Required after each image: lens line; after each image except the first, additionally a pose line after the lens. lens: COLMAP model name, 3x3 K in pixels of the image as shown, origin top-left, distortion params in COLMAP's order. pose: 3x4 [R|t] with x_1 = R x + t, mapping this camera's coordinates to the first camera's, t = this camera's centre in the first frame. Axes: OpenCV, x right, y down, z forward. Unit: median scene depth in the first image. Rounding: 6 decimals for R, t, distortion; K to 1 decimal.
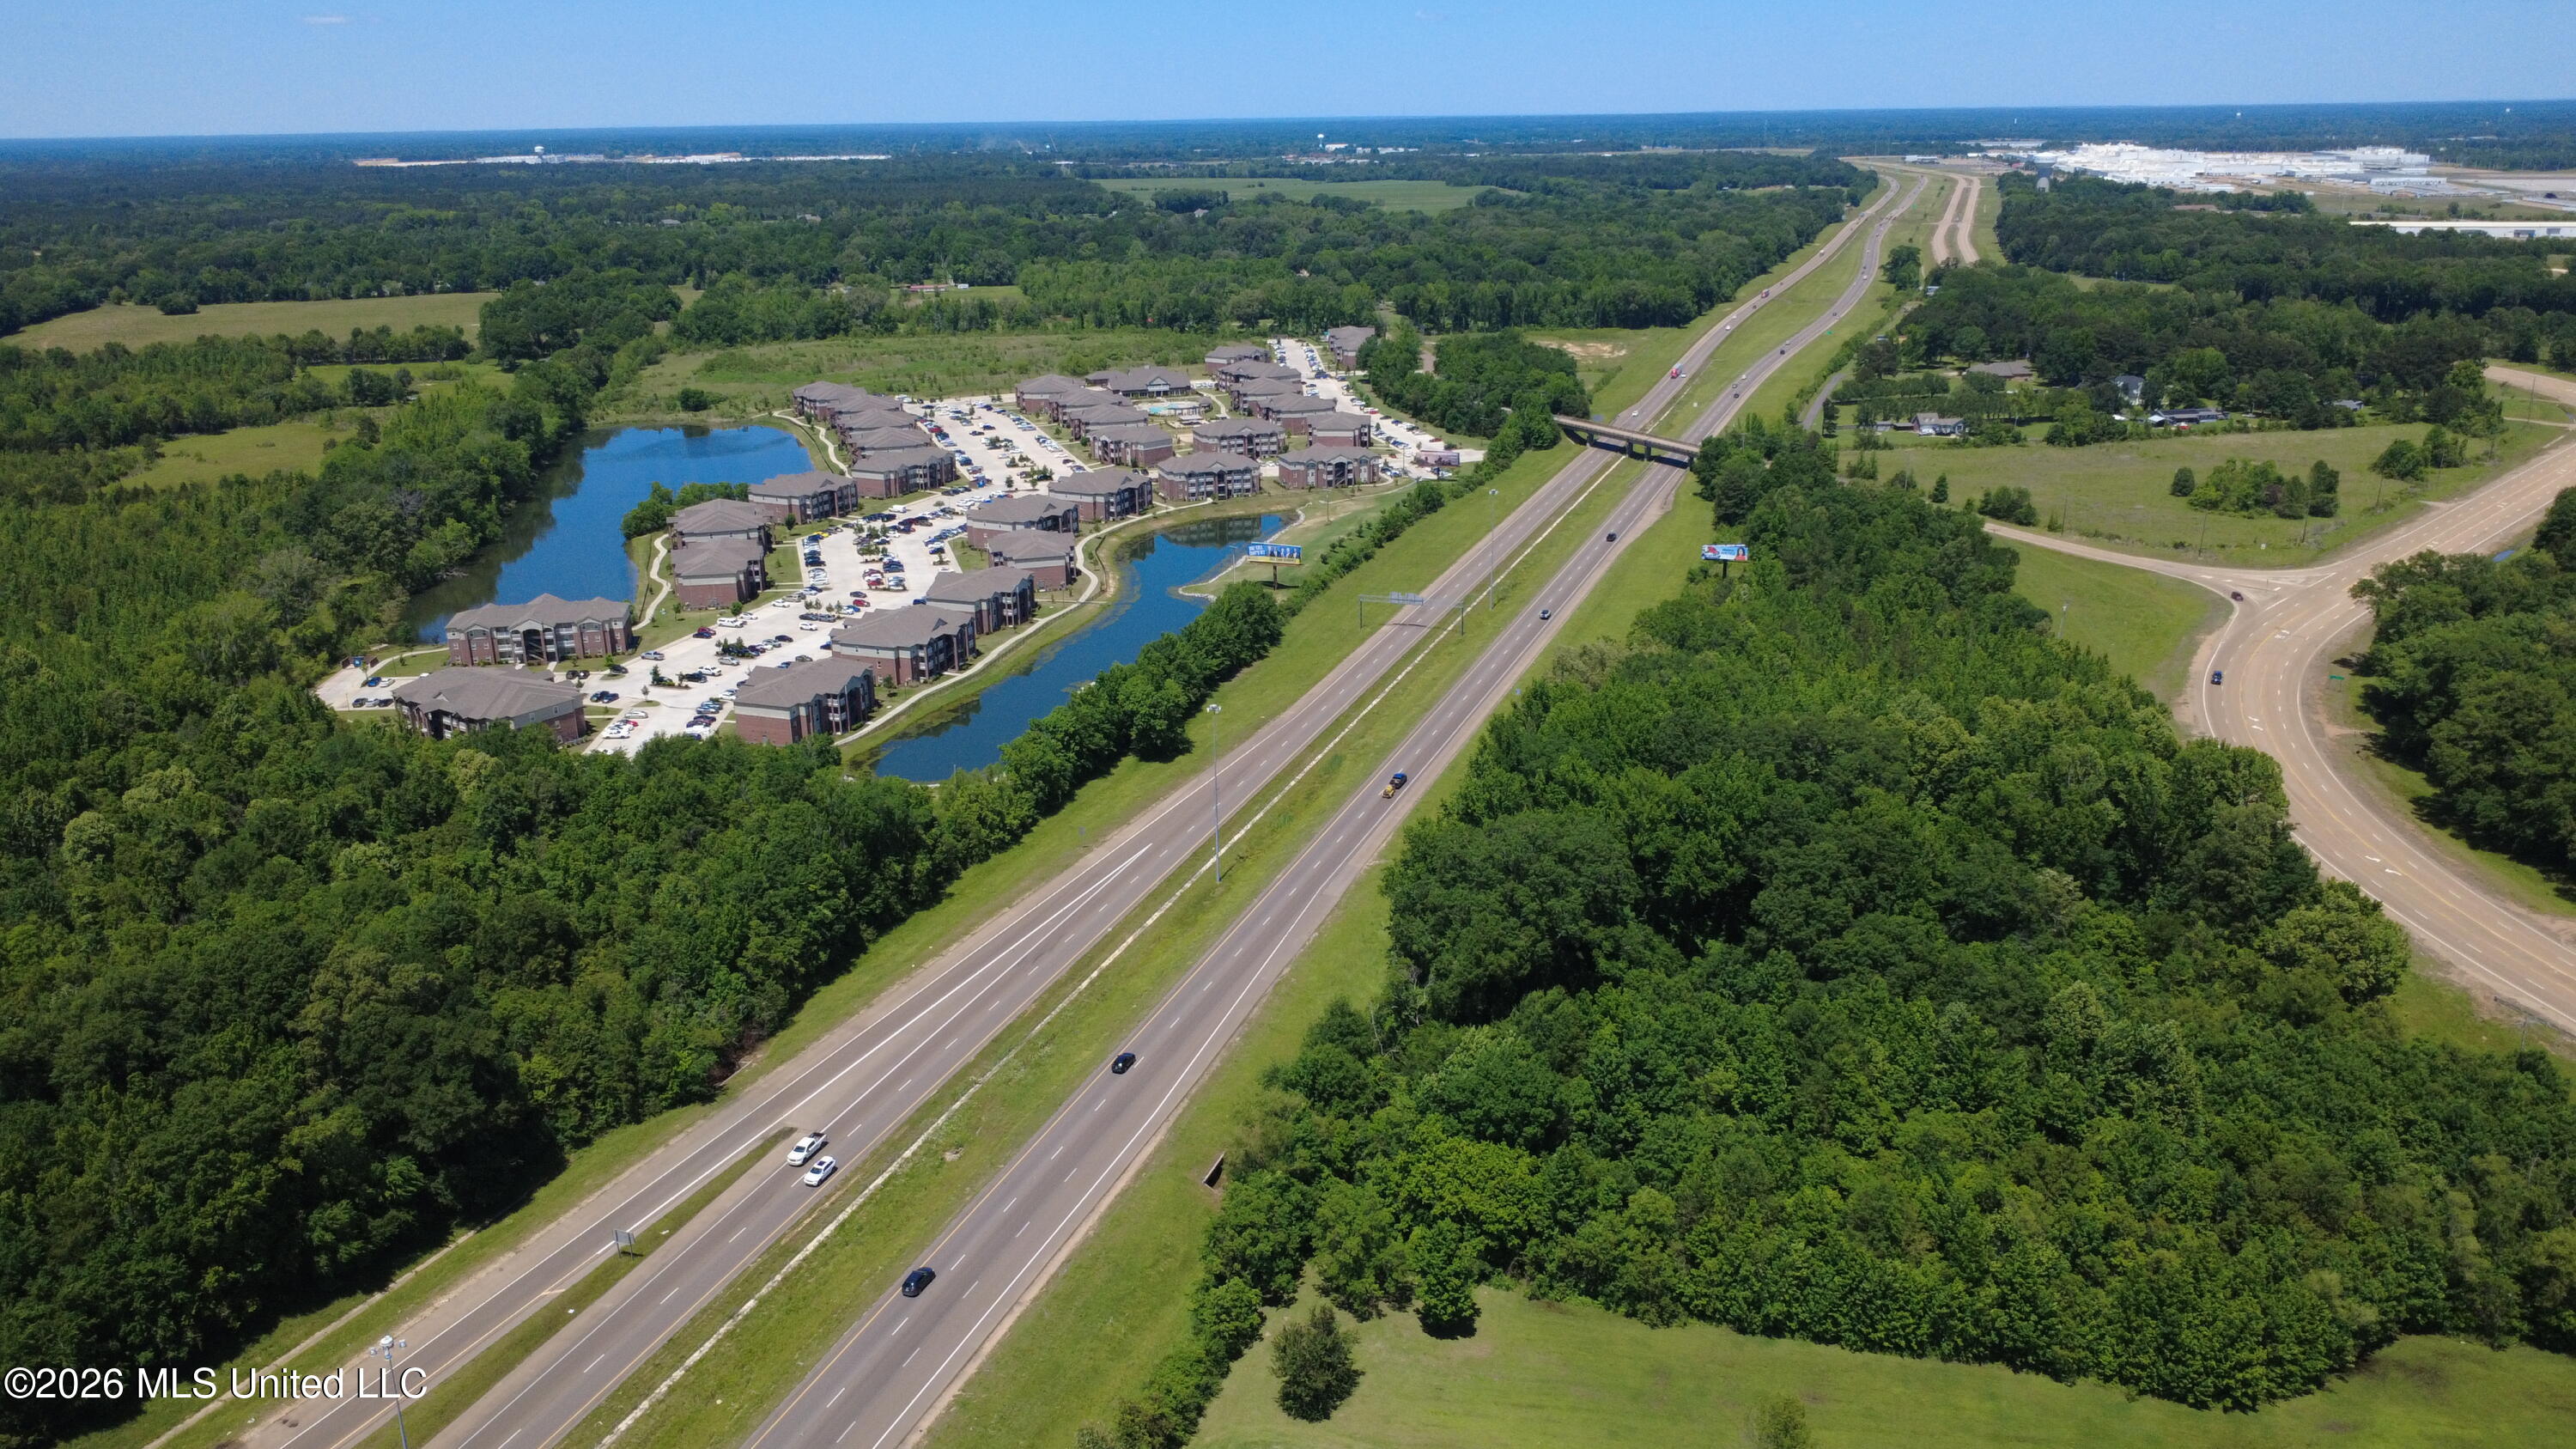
lens RADIAL K [[1874.1, 0, 1283.3], [0, 1874.1, 730.1], [0, 0, 1]] dist [-0.005576, 0.005346]
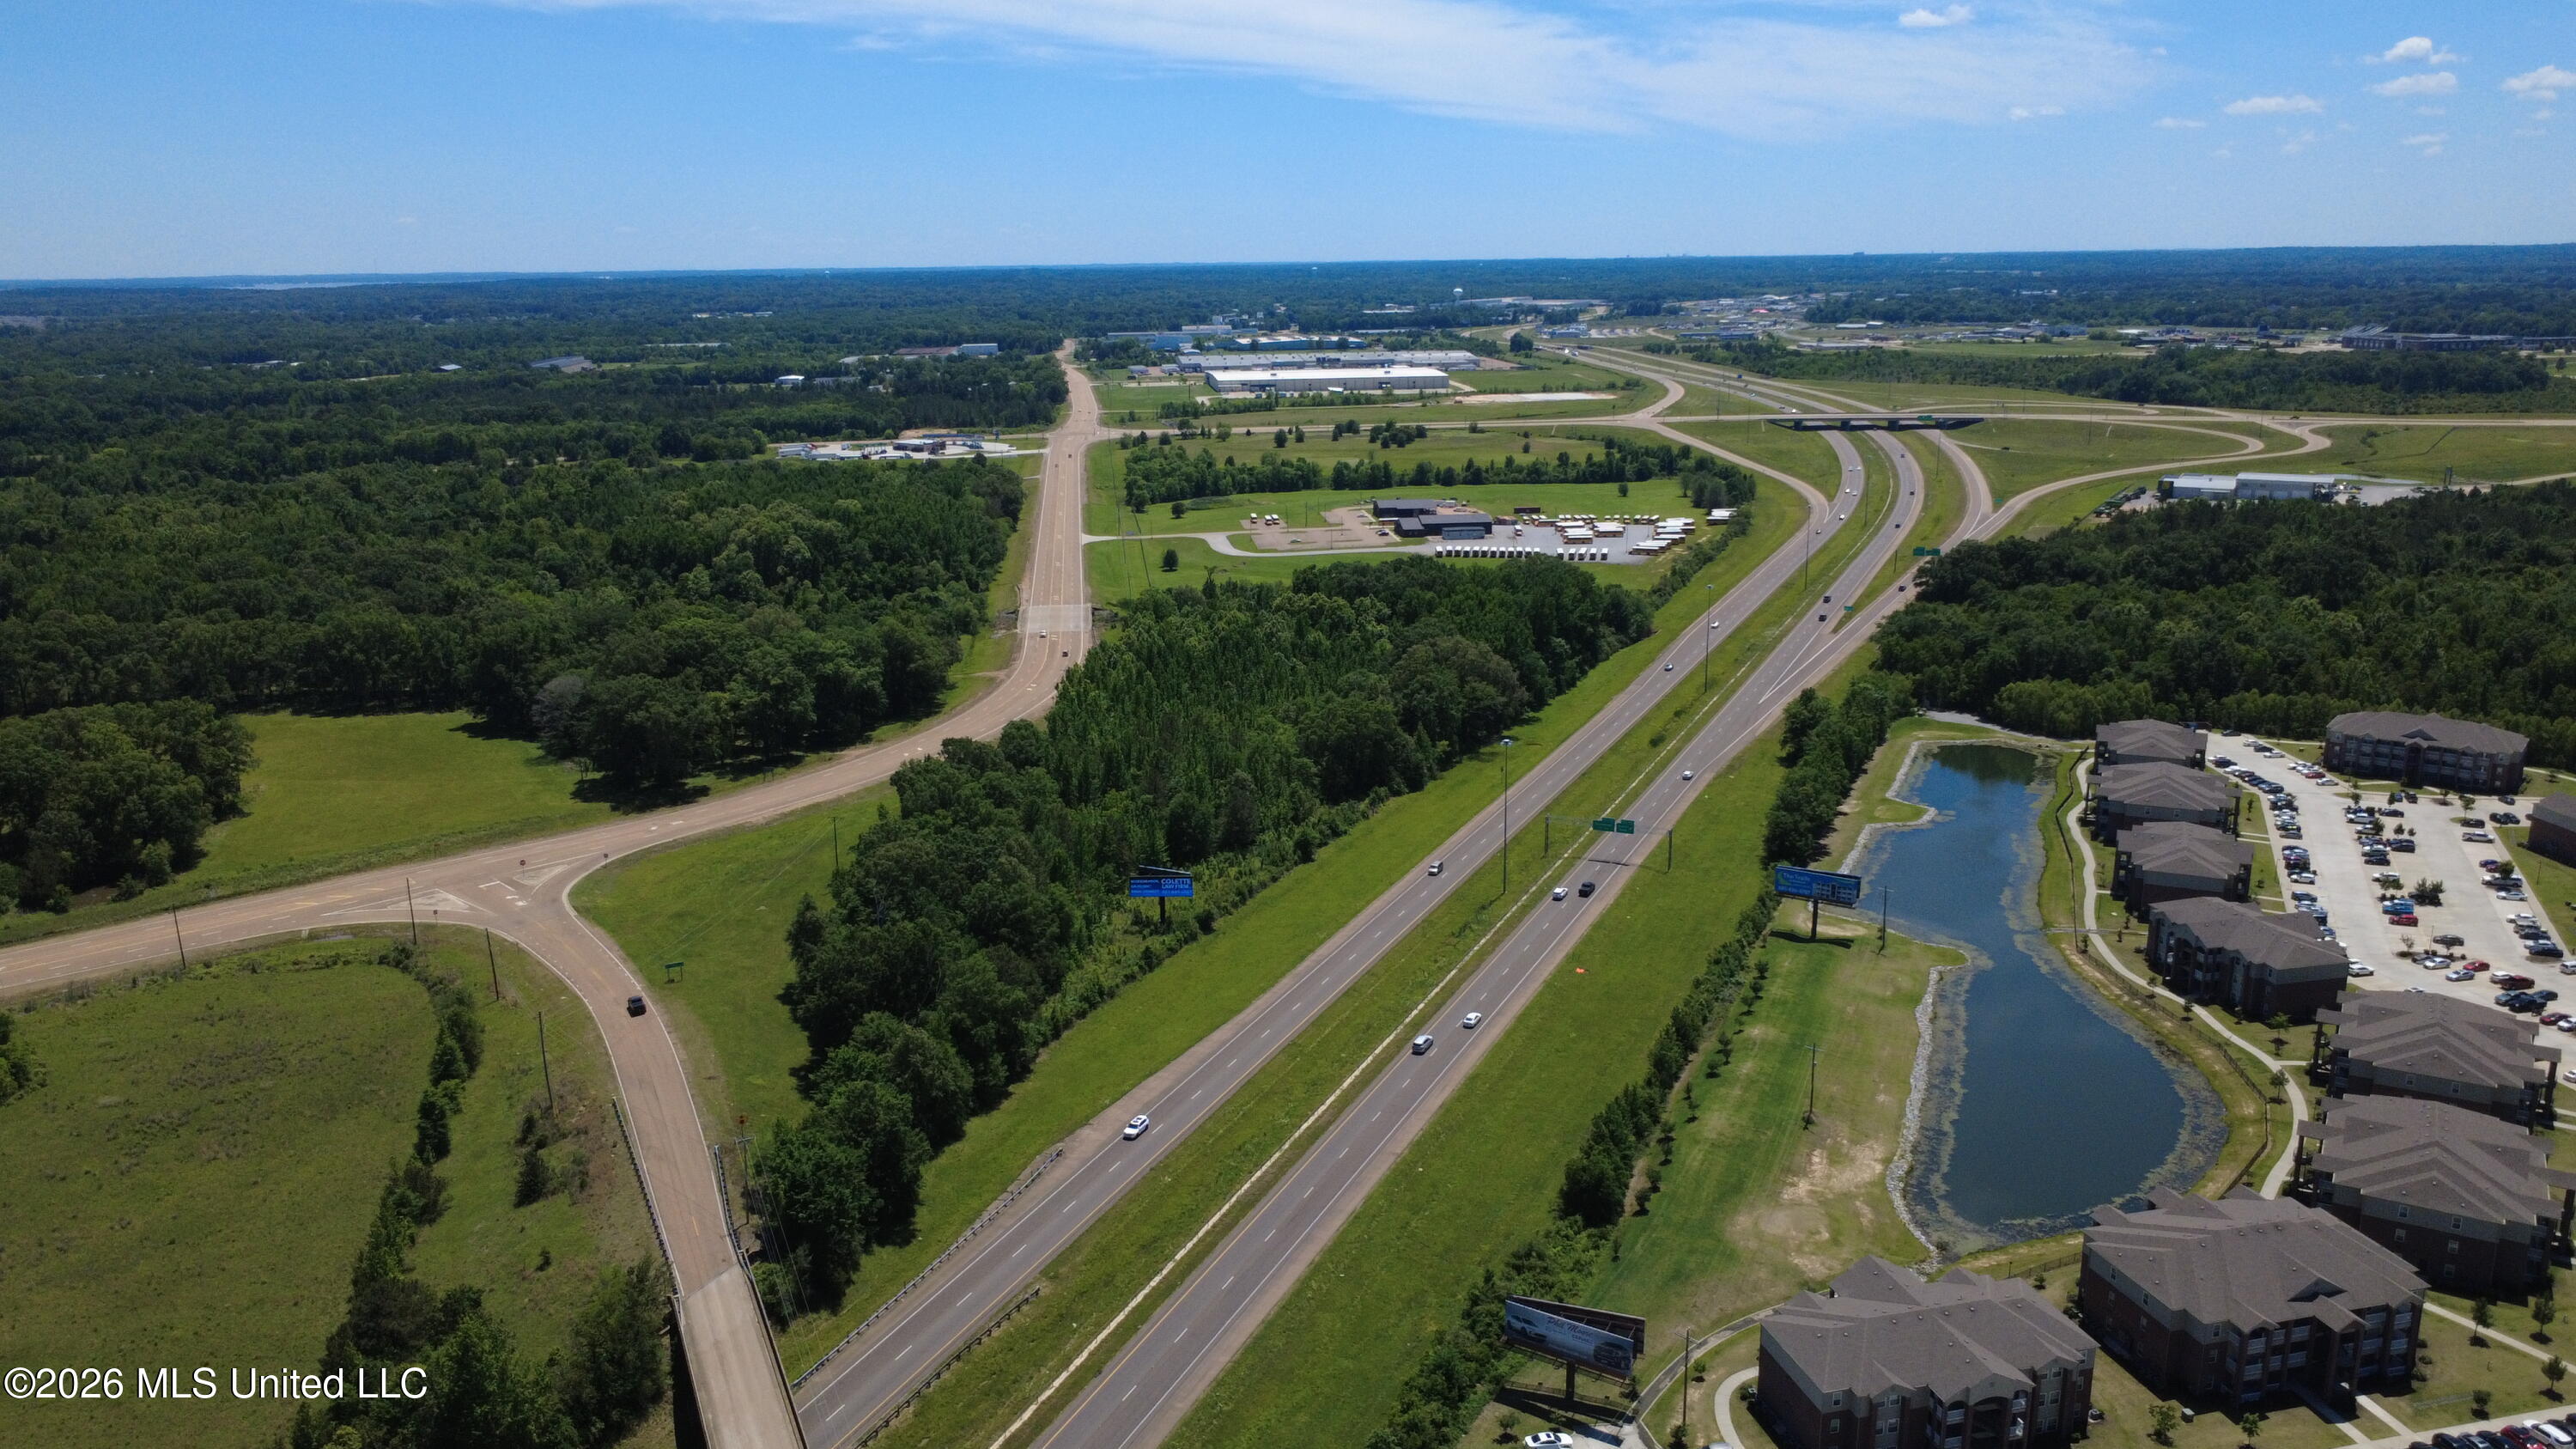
lens RADIAL K [[1872.2, 0, 1284.6], [0, 1872.2, 719.2], [0, 0, 1]] dist [-0.003985, -0.000271]
pose [[-0.996997, 0.009812, 0.076810, 0.152515], [0.049271, 0.845615, 0.531515, -0.580274], [-0.059736, 0.533703, -0.843559, 1.747542]]
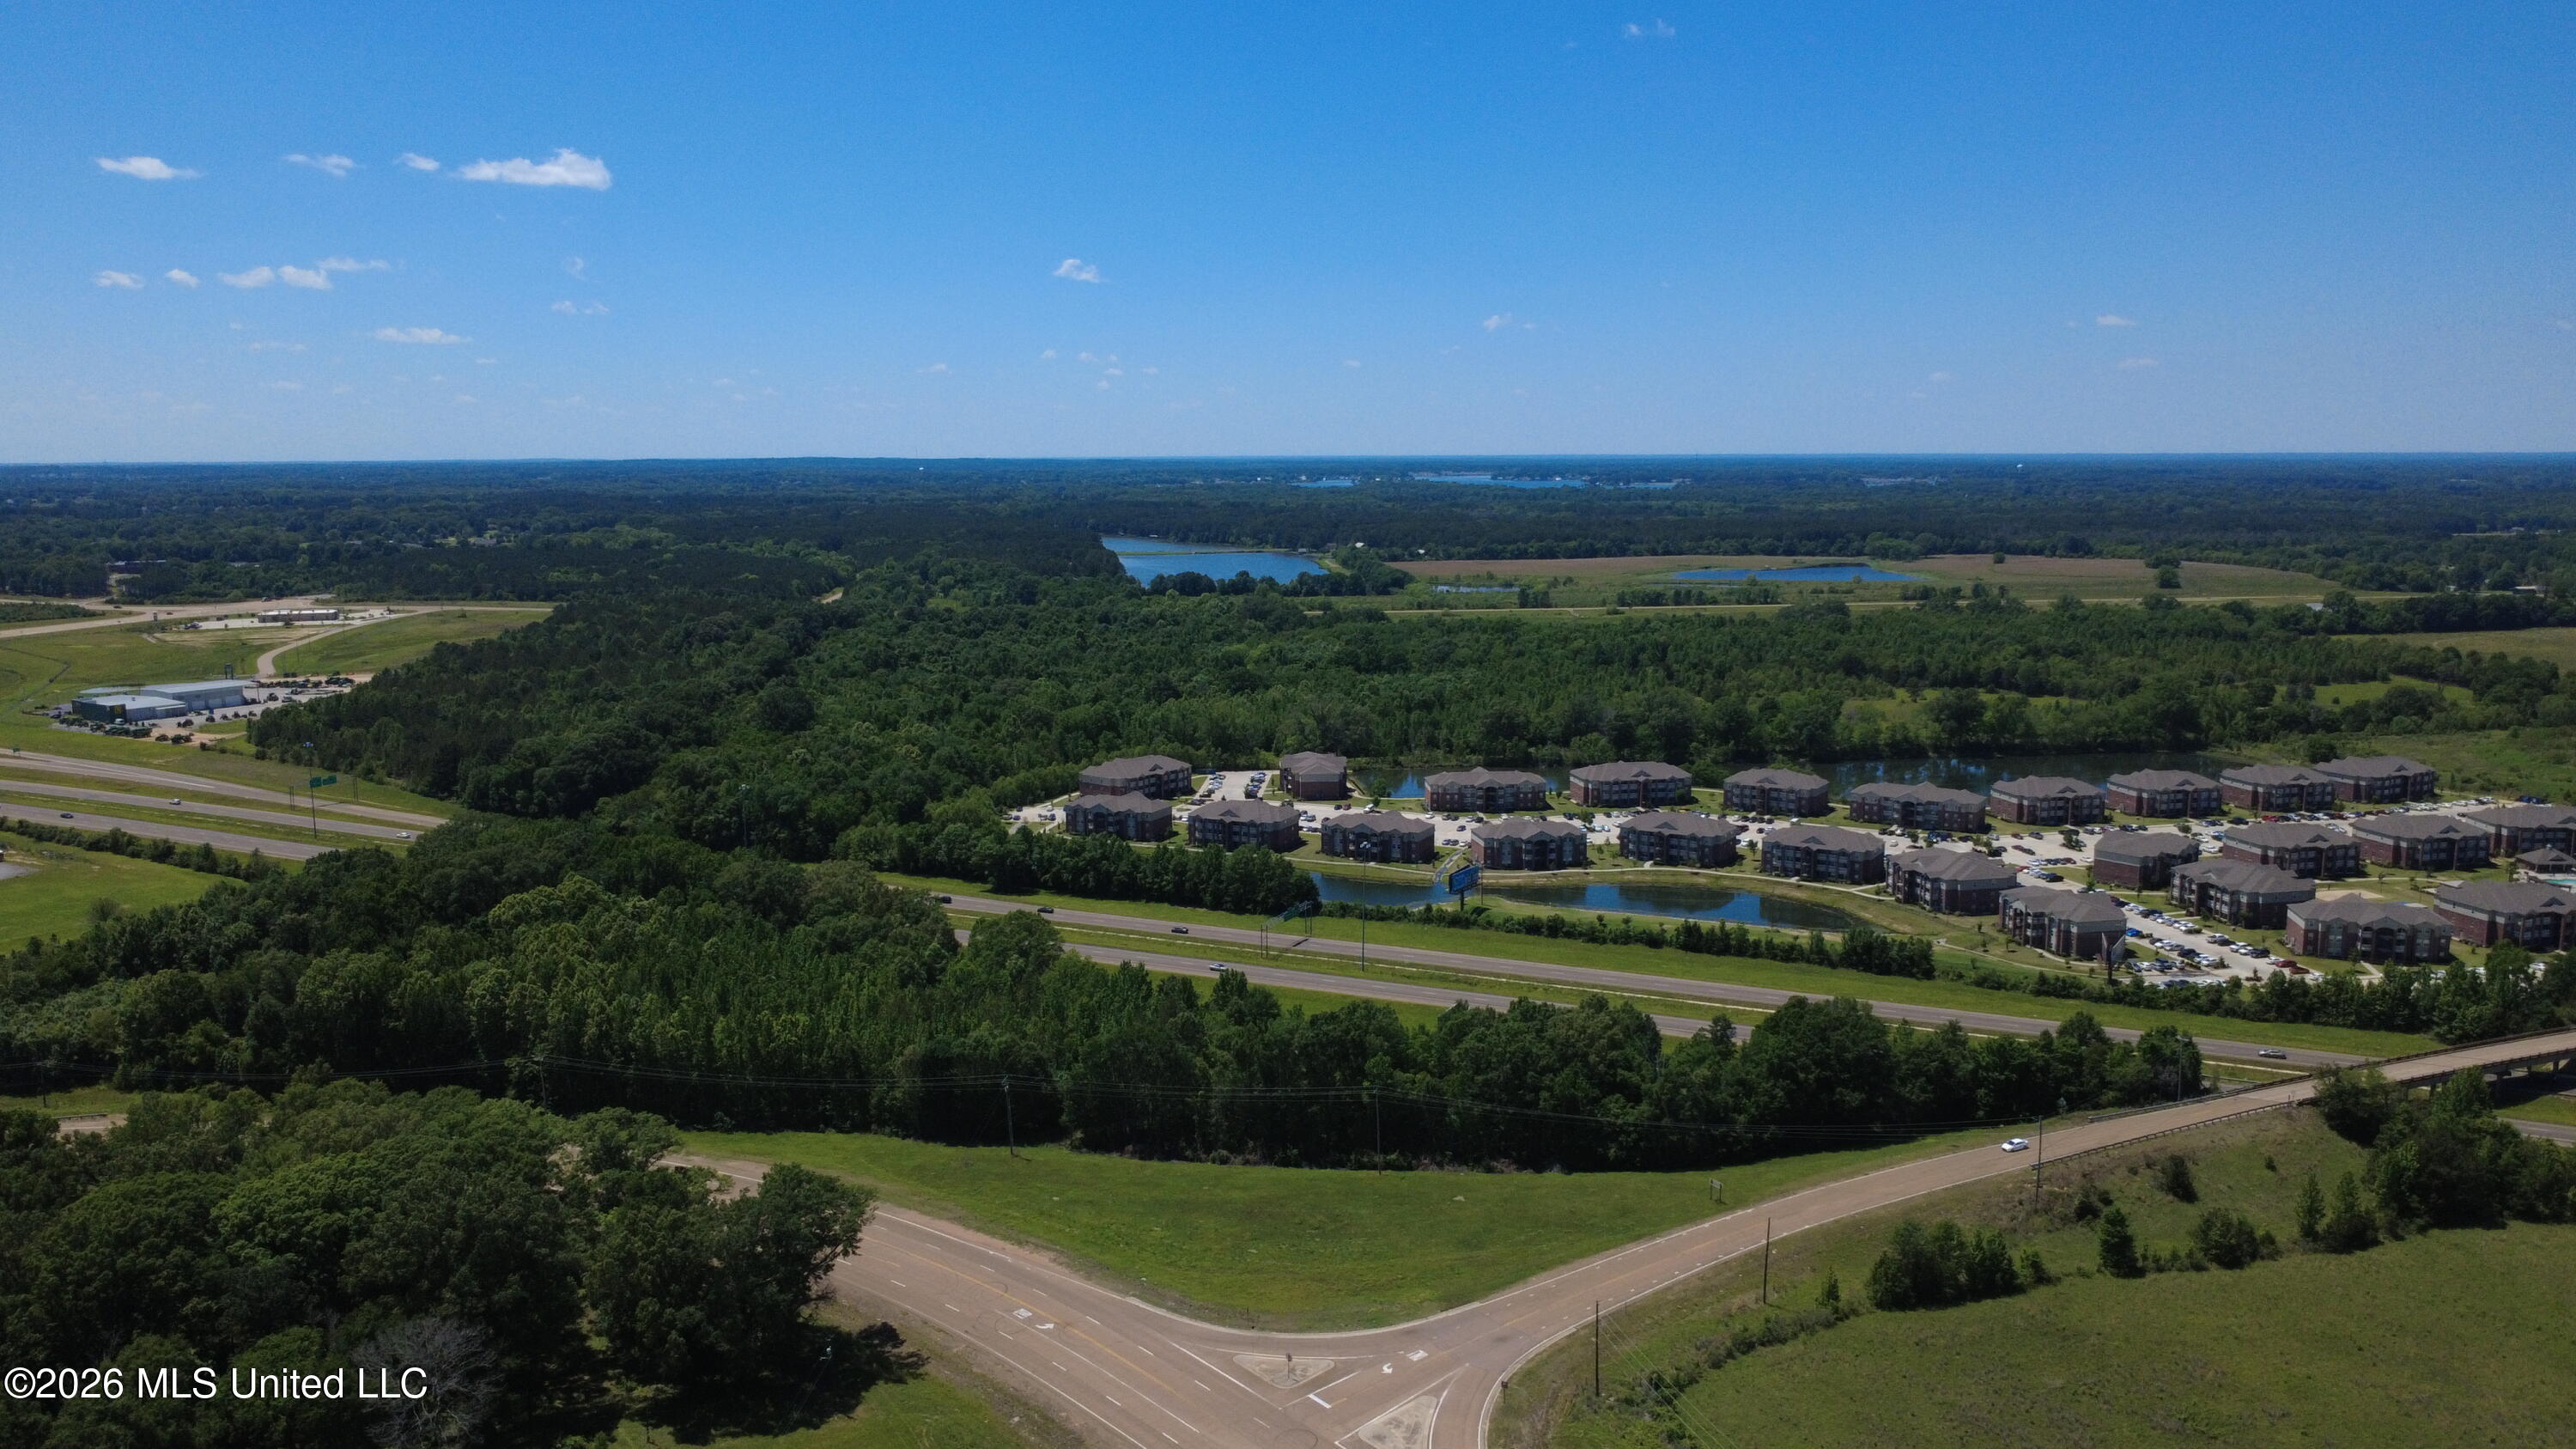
lens RADIAL K [[1872.2, 0, 1284.6], [0, 1872.2, 719.2], [0, 0, 1]] dist [-0.003985, -0.000271]
pose [[-0.095689, 0.156468, -0.983037, 1.080787], [-0.307966, 0.934462, 0.178714, -0.358647], [0.946573, 0.319842, -0.041231, 1.039841]]
